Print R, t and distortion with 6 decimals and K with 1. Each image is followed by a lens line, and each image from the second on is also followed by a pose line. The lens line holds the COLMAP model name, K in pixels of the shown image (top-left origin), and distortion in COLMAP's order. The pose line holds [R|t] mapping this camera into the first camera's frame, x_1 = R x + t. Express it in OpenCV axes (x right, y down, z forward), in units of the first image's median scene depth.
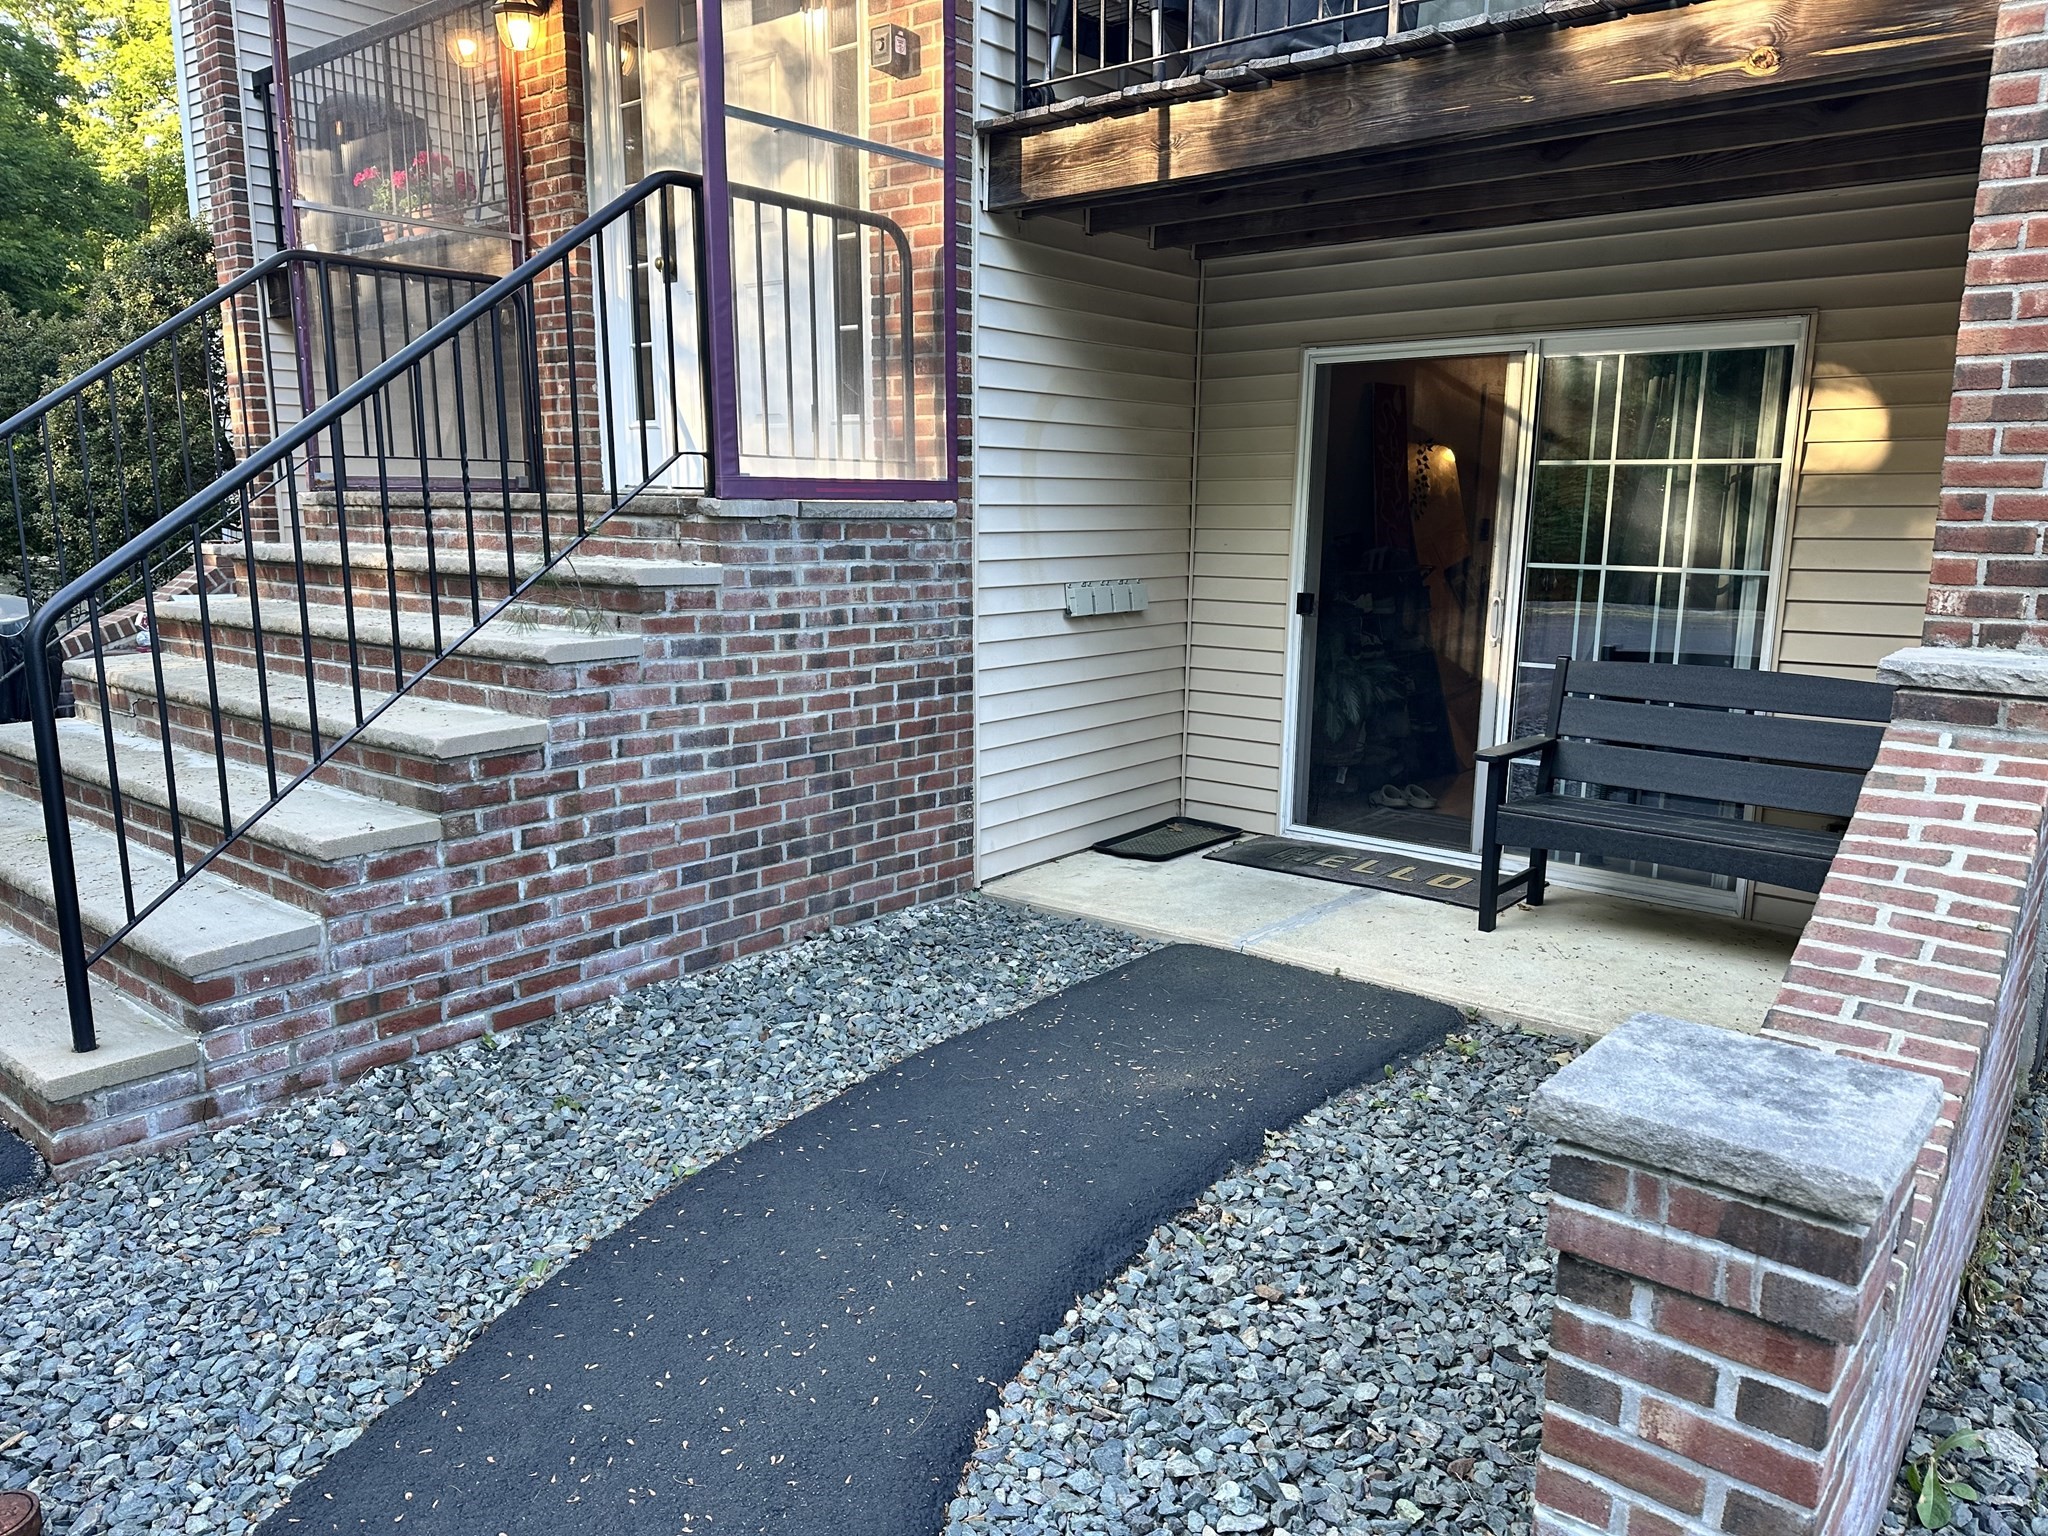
lens RADIAL K [[1454.2, 0, 1006.4], [0, 1454.2, 768.7], [0, 0, 1]] dist [0.081665, -0.103689]
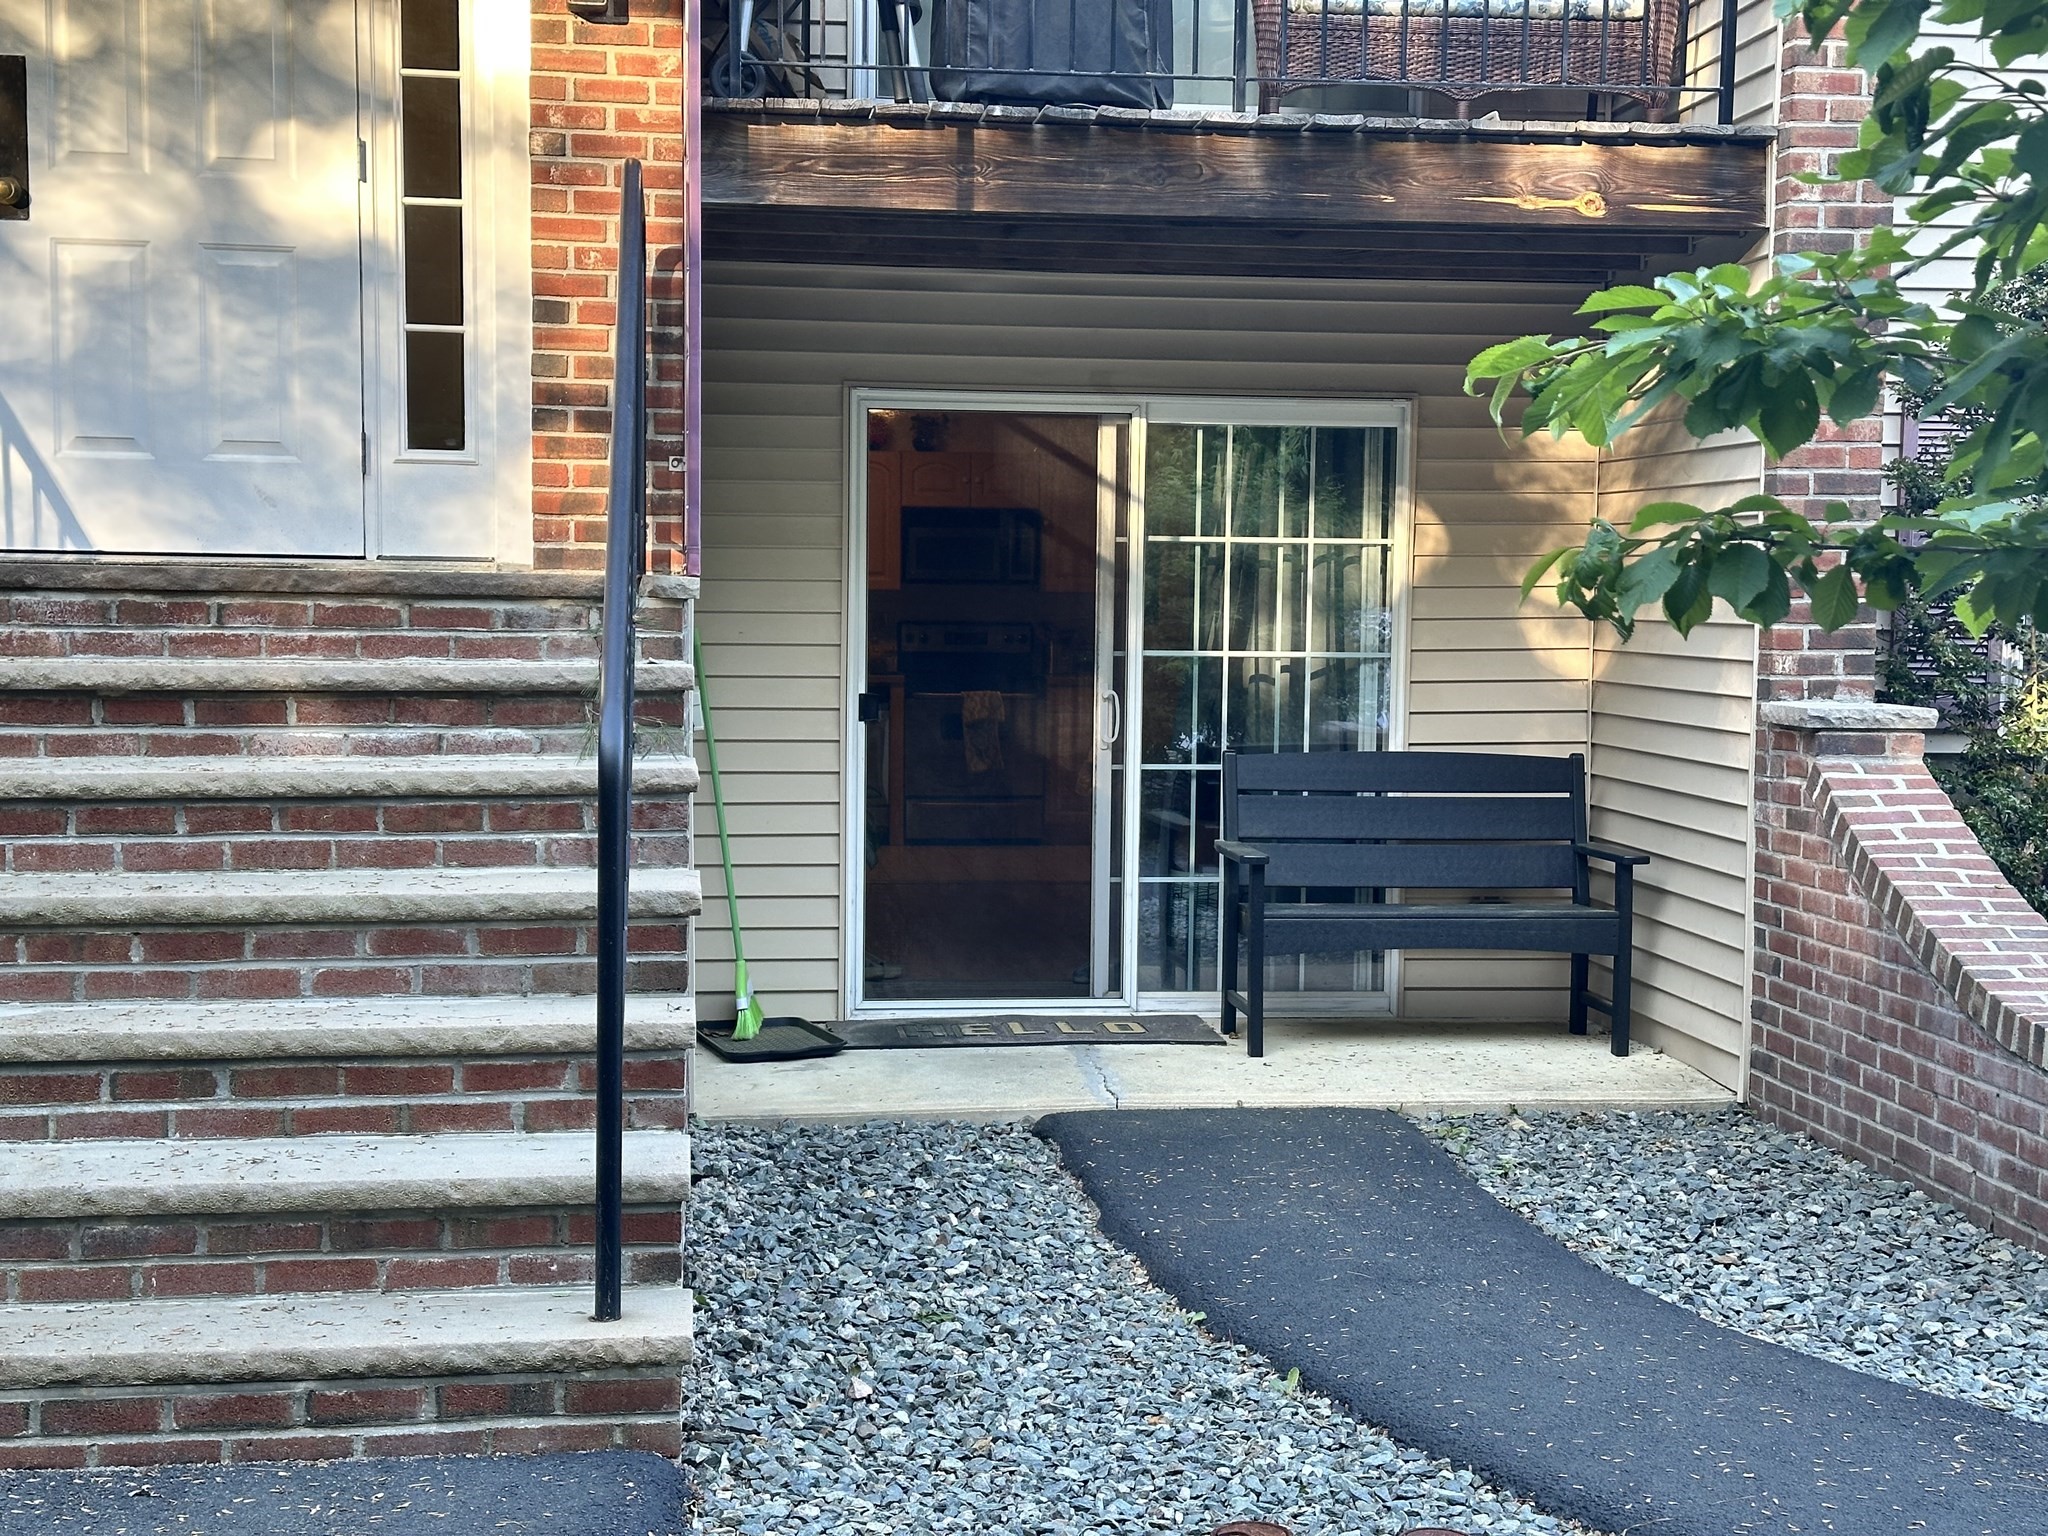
lens RADIAL K [[2904.4, 0, 1020.7], [0, 2904.4, 782.1], [0, 0, 1]] dist [0.067304, 0.000000]
pose [[0.682806, -0.050251, 0.728870, -1.041415], [0.128896, 0.990269, -0.052478, 0.019560], [-0.719140, 0.129781, 0.682638, -0.122790]]
